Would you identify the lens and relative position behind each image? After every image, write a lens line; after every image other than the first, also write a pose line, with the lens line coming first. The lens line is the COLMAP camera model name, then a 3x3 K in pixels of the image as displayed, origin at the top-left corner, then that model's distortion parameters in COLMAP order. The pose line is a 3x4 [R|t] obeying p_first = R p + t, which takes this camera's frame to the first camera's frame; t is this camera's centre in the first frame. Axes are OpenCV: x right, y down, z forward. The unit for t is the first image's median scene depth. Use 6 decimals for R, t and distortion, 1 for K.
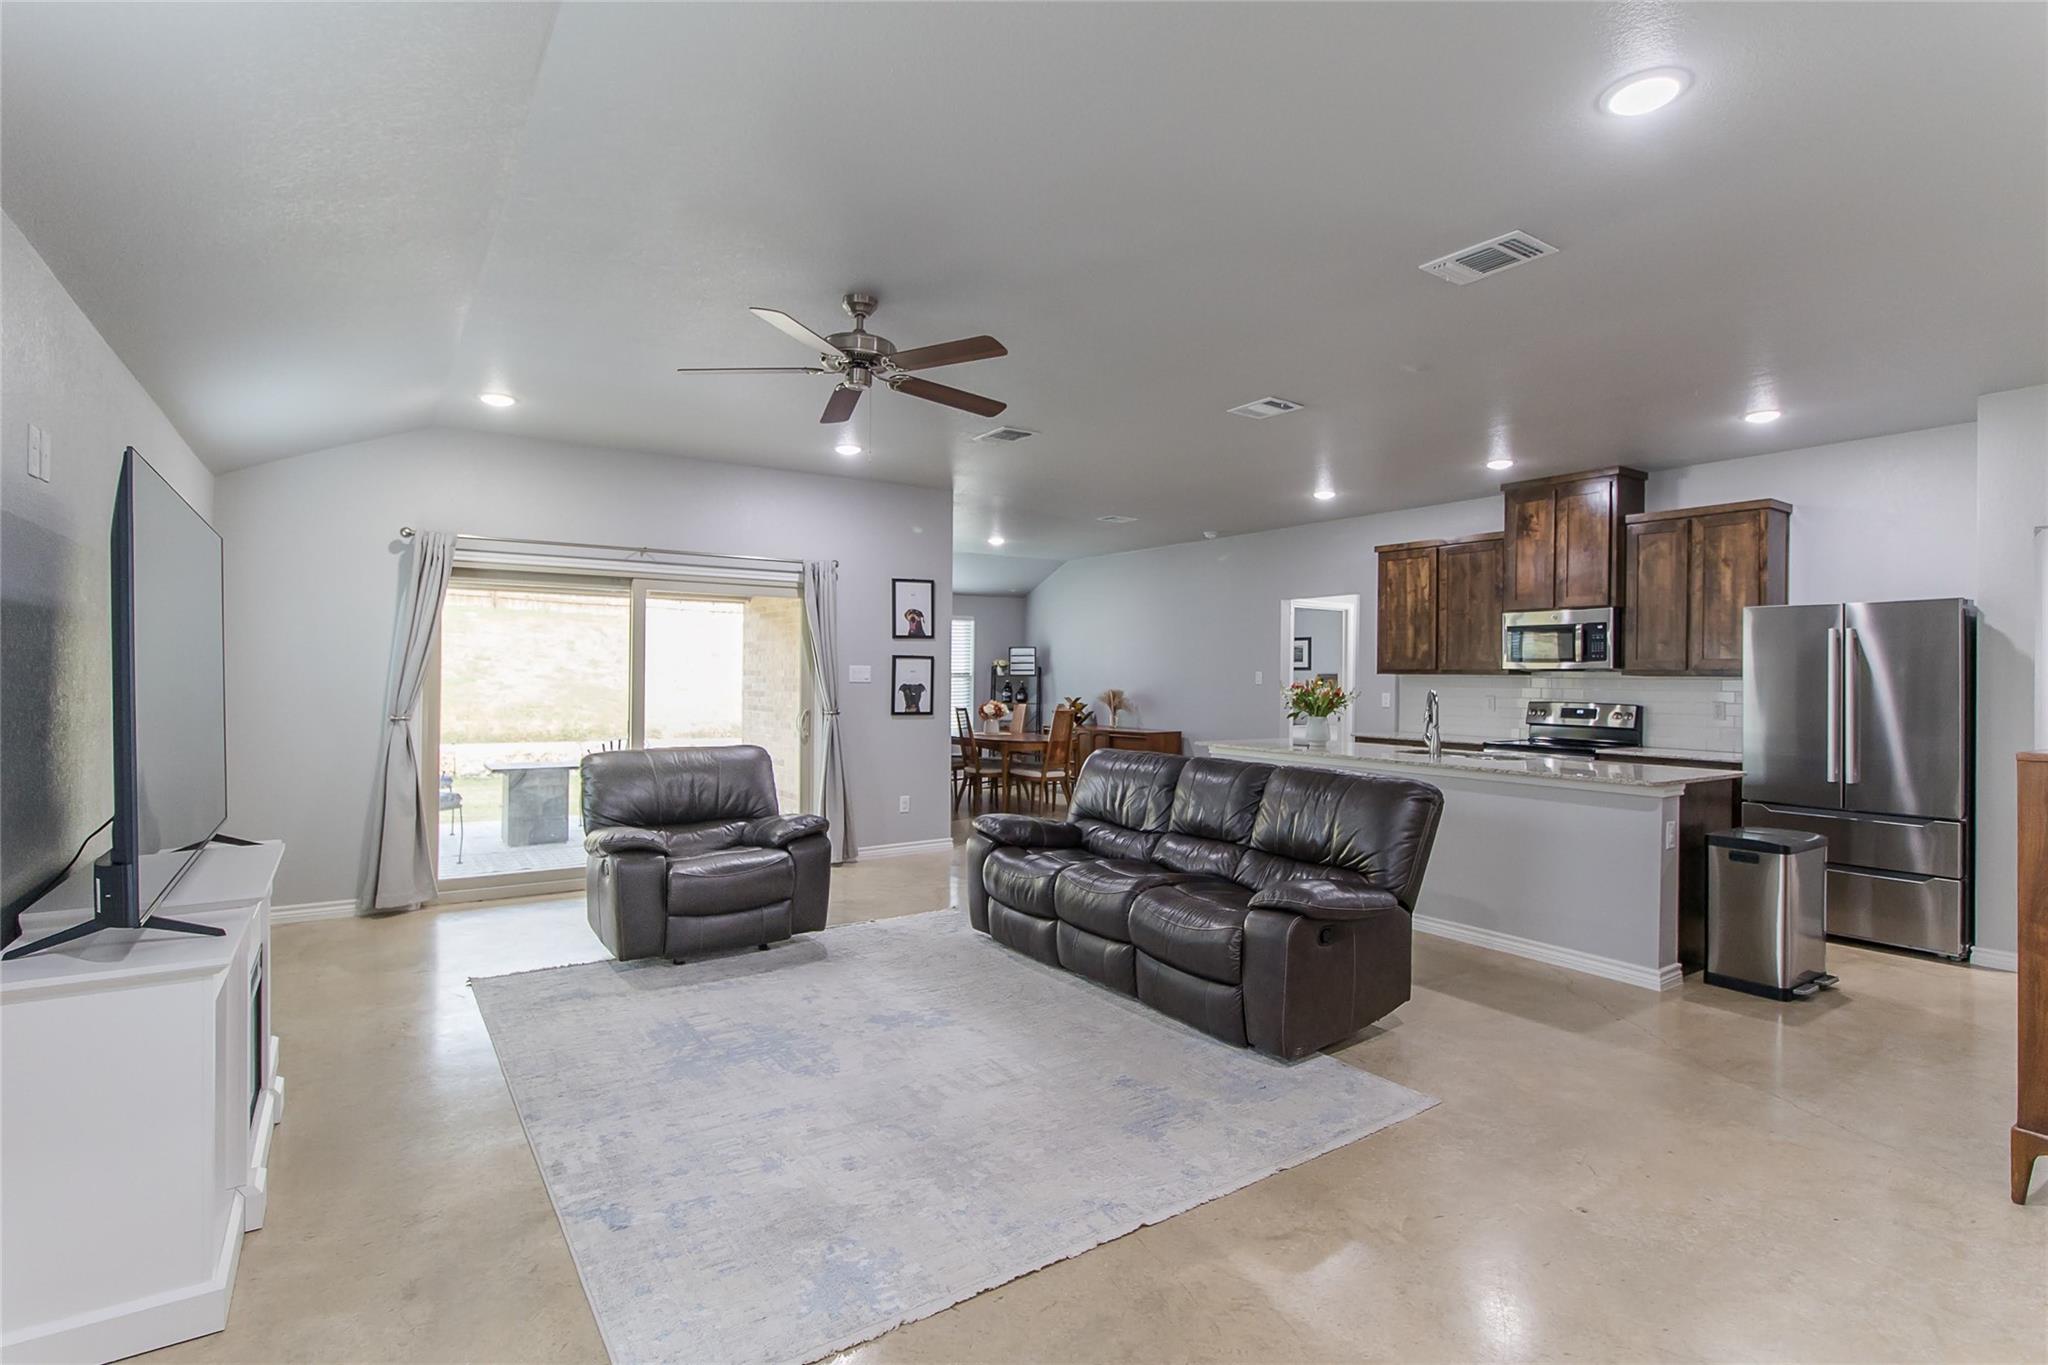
lens RADIAL K [[986.6, 0, 1023.9], [0, 986.6, 673.7], [0, 0, 1]] dist [-0.002709, 0.000875]
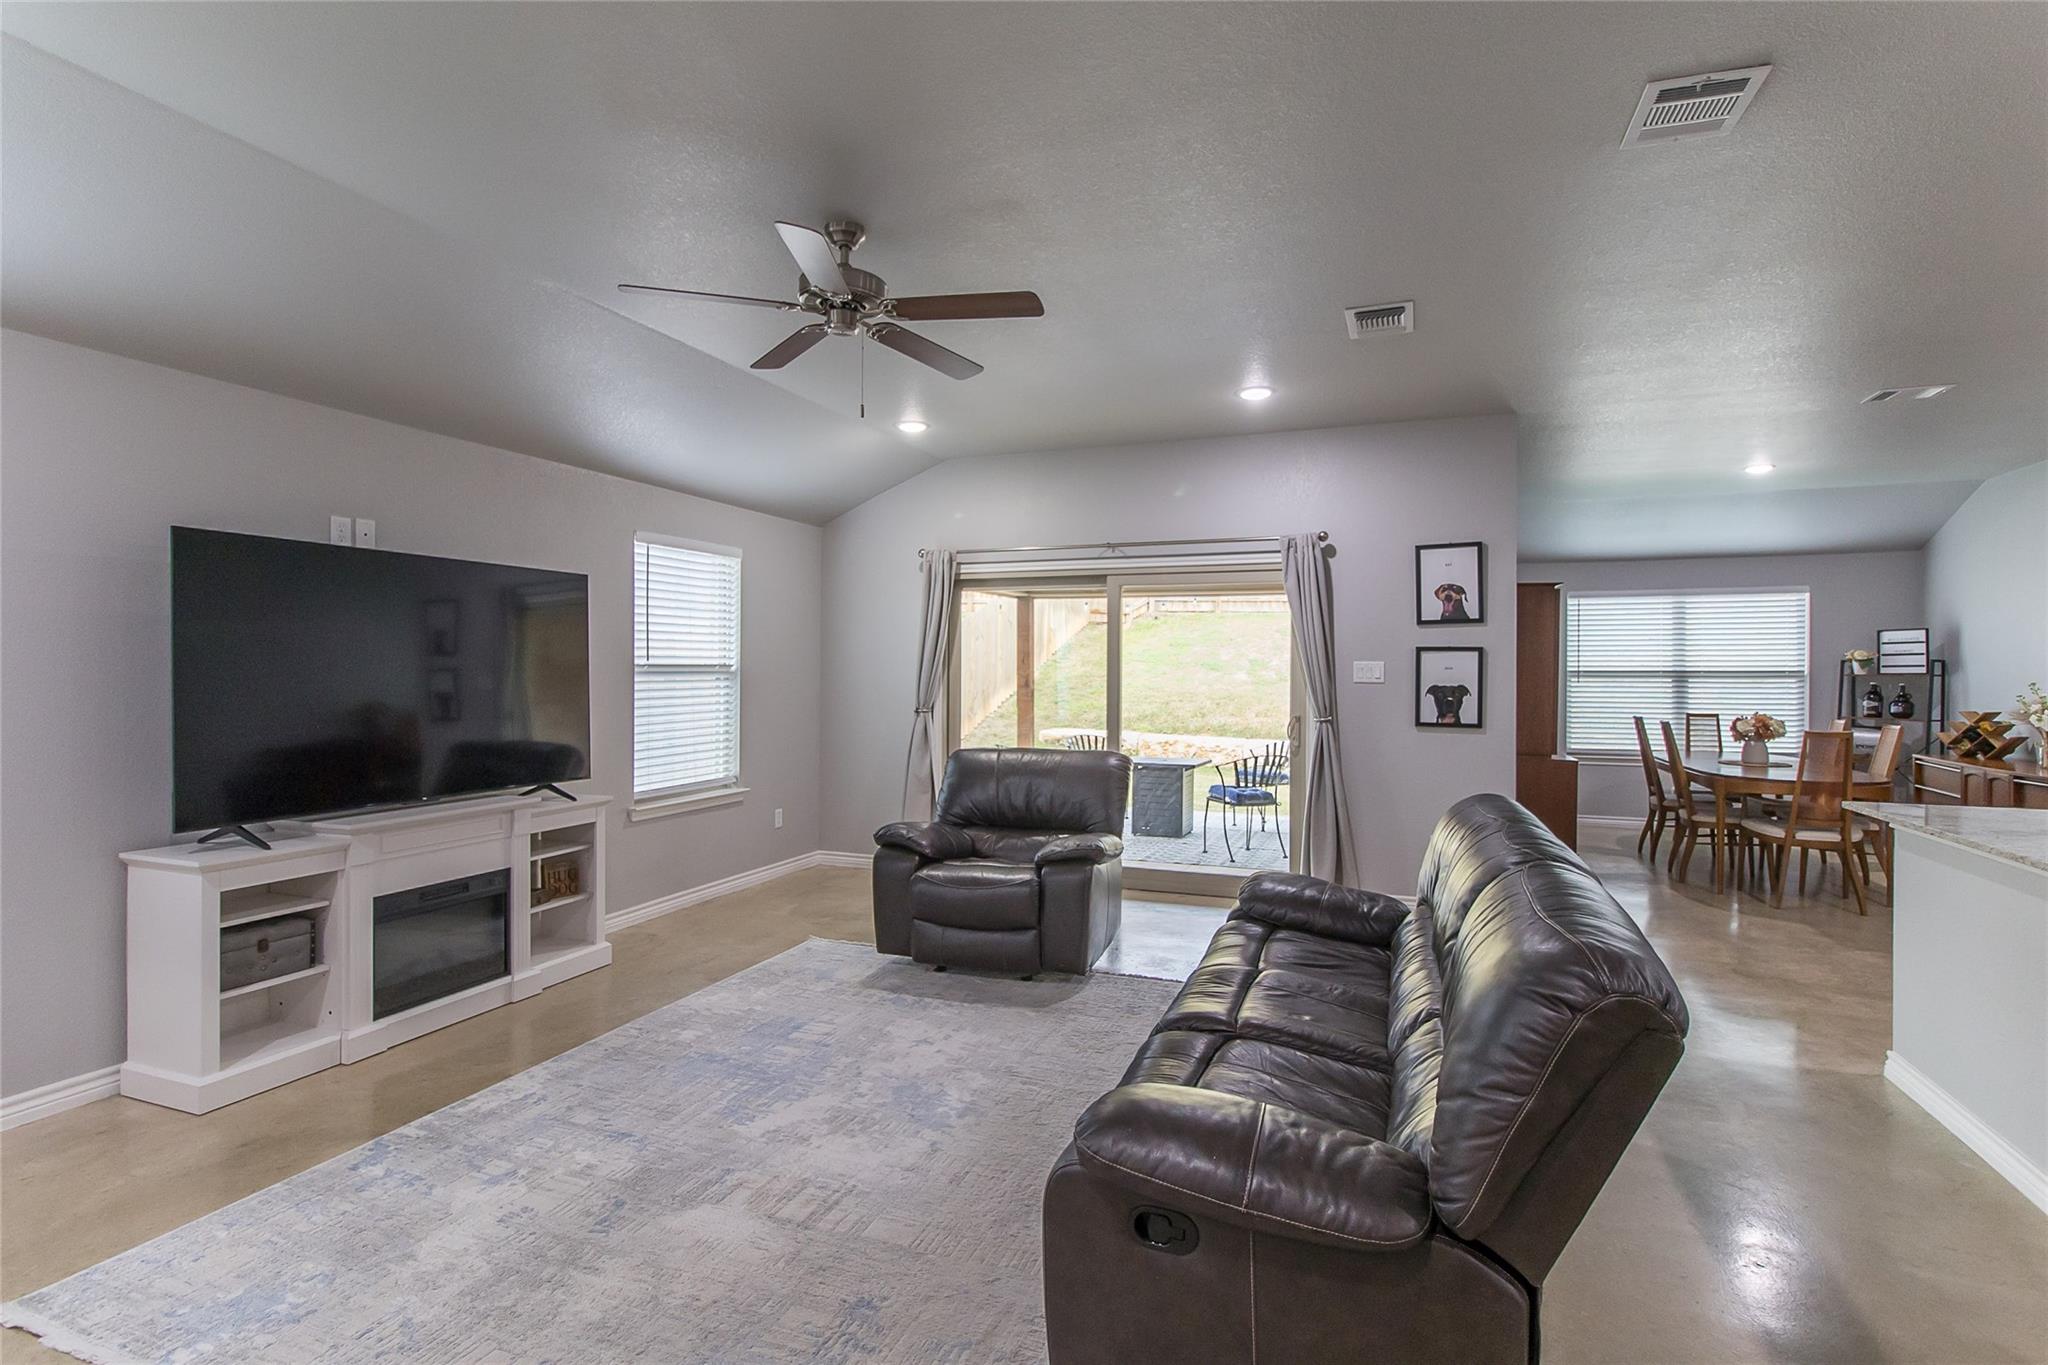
lens RADIAL K [[986.6, 0, 1023.9], [0, 986.6, 673.7], [0, 0, 1]] dist [-0.002709, 0.000875]
pose [[0.580374, -0.003668, -0.814342, 0.303328], [0.002278, 0.999993, -0.002880, 0.003085], [0.814347, -0.000184, 0.580378, 0.310995]]
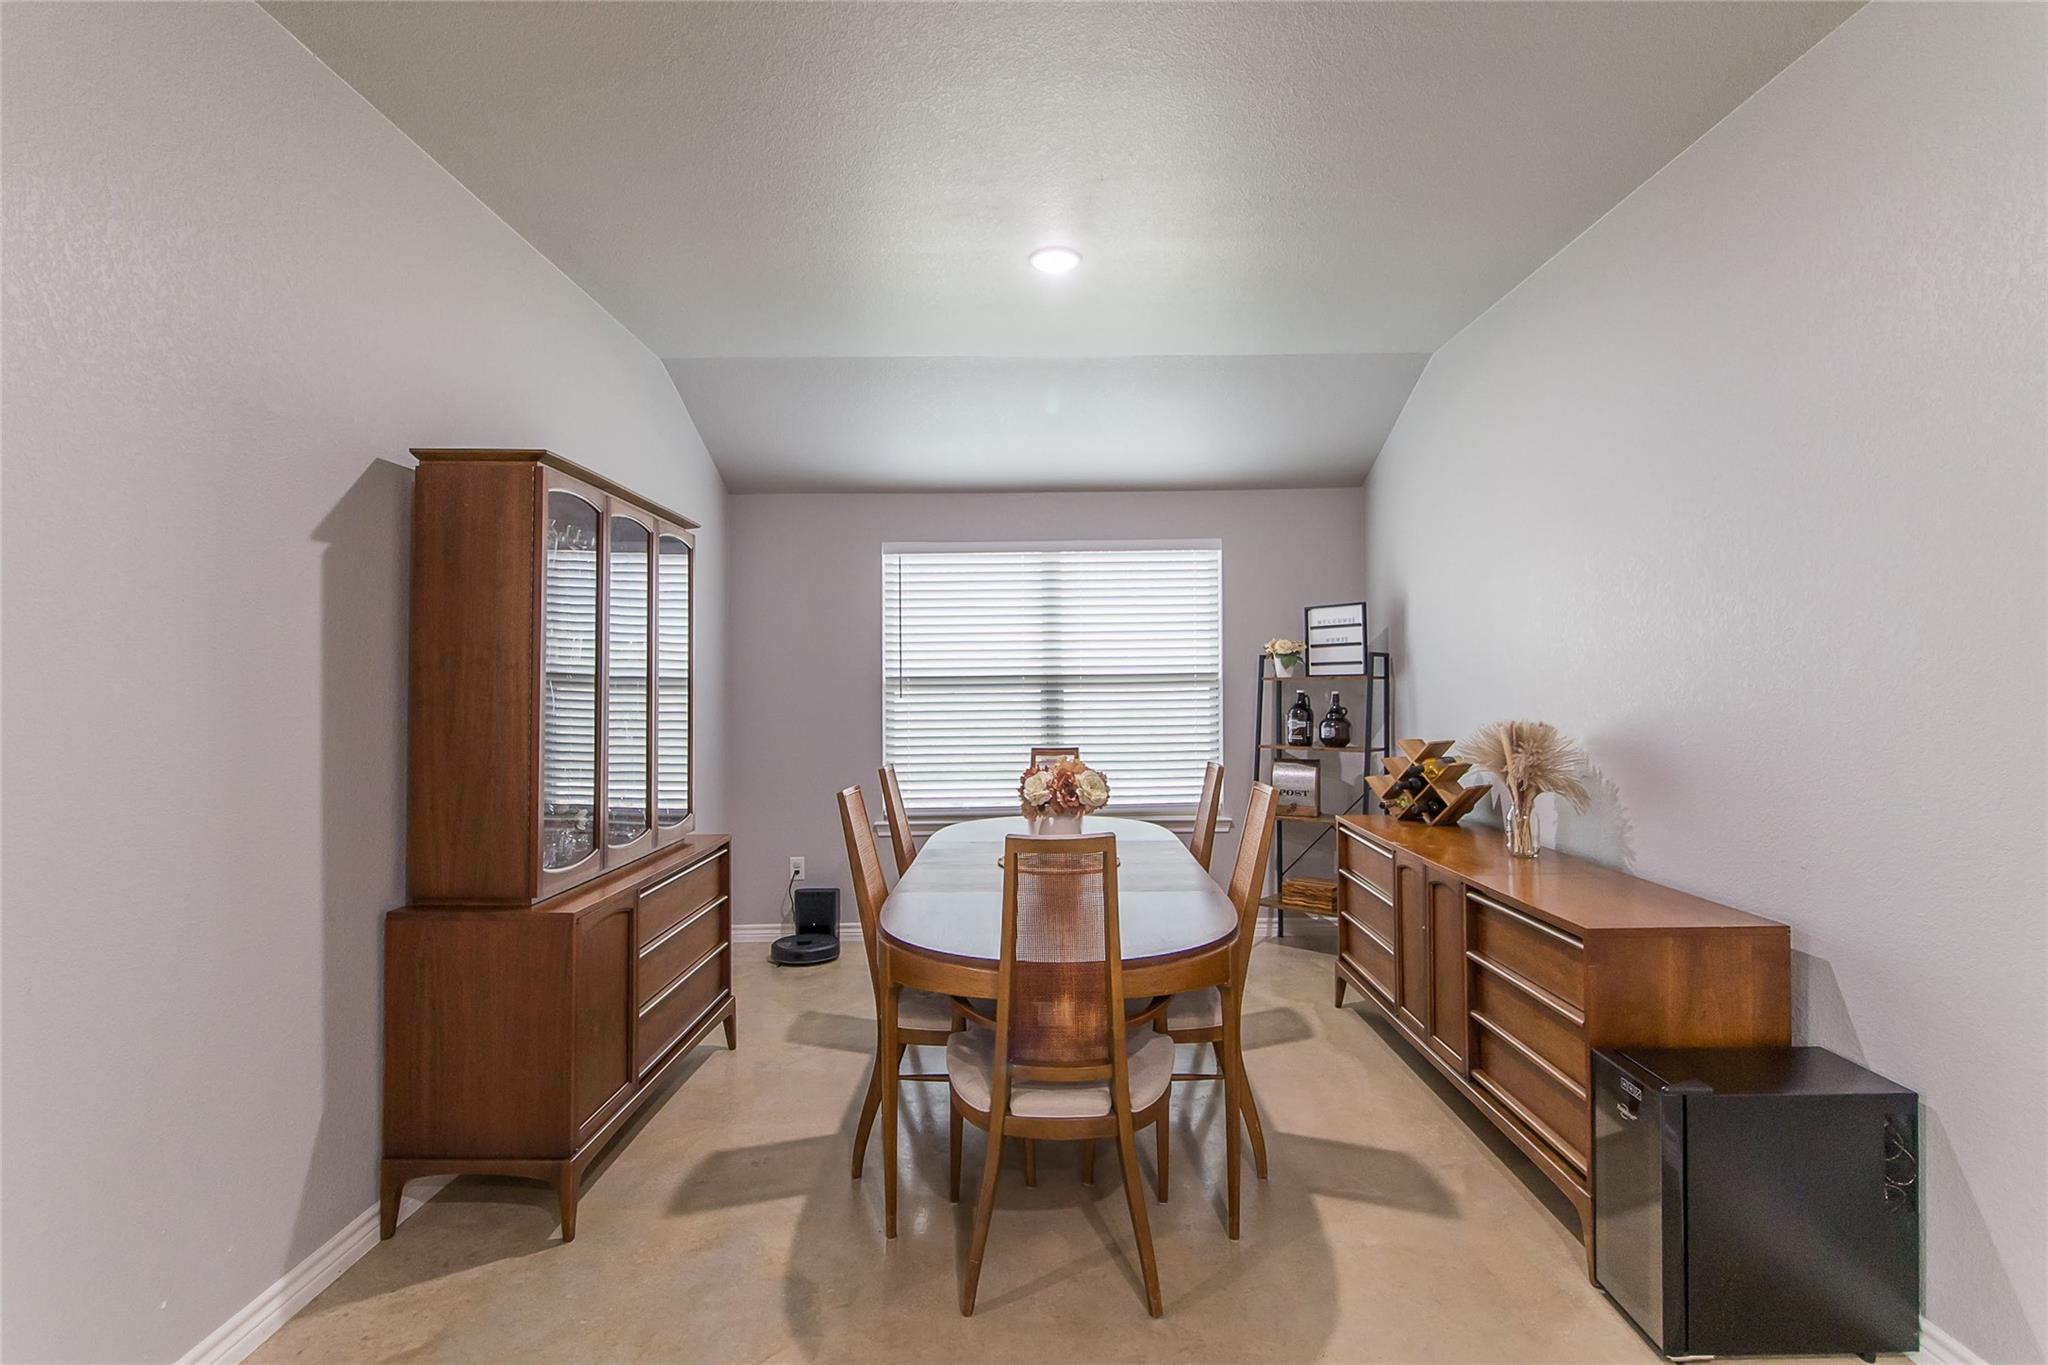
lens RADIAL K [[986.6, 0, 1023.9], [0, 986.6, 673.7], [0, 0, 1]] dist [-0.002709, 0.000875]
pose [[0.823331, -0.021171, -0.567167, 0.195924], [0.016227, 0.999774, -0.013764, 0.006606], [0.567330, 0.002129, 0.823488, 1.010953]]
